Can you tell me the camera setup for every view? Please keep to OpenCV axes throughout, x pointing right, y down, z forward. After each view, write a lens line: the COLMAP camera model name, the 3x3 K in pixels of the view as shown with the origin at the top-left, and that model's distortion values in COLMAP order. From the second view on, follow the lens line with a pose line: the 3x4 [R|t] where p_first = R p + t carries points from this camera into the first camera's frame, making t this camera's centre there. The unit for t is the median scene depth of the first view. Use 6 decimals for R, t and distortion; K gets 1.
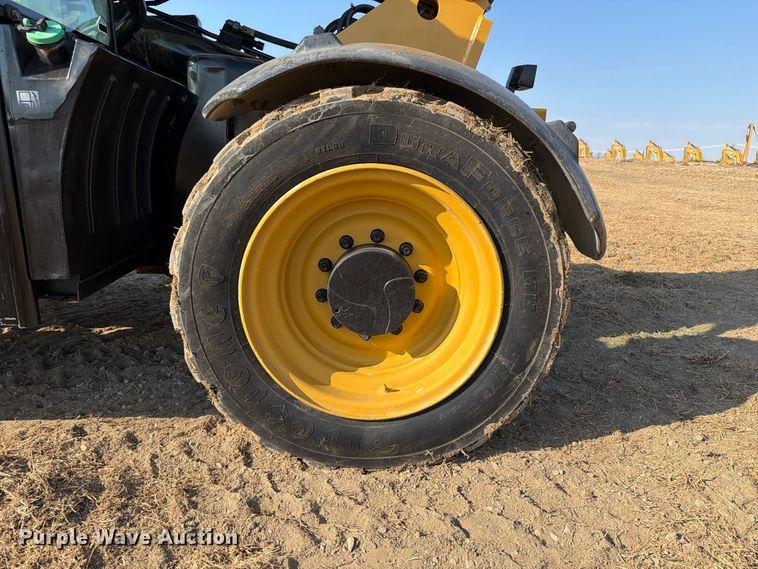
lens RADIAL K [[542.3, 0, 372.6], [0, 542.3, 285.1], [0, 0, 1]] dist [0.048583, -0.045559]
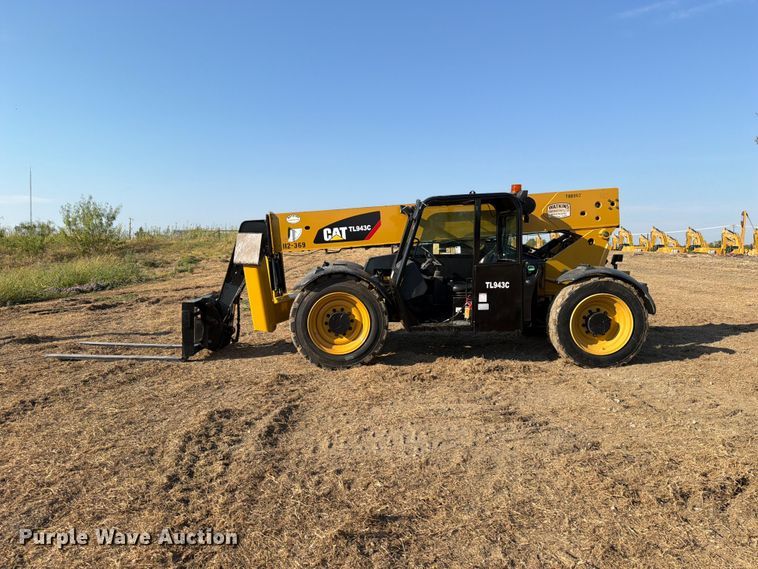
lens RADIAL K [[542.3, 0, 381.5], [0, 542.3, 282.4], [0, 0, 1]] dist [0.048583, -0.045559]
pose [[0.999847, -0.016987, -0.004100, -1.575057], [0.016154, 0.987949, -0.153937, 0.305146], [0.006665, 0.153847, 0.988072, -3.032996]]
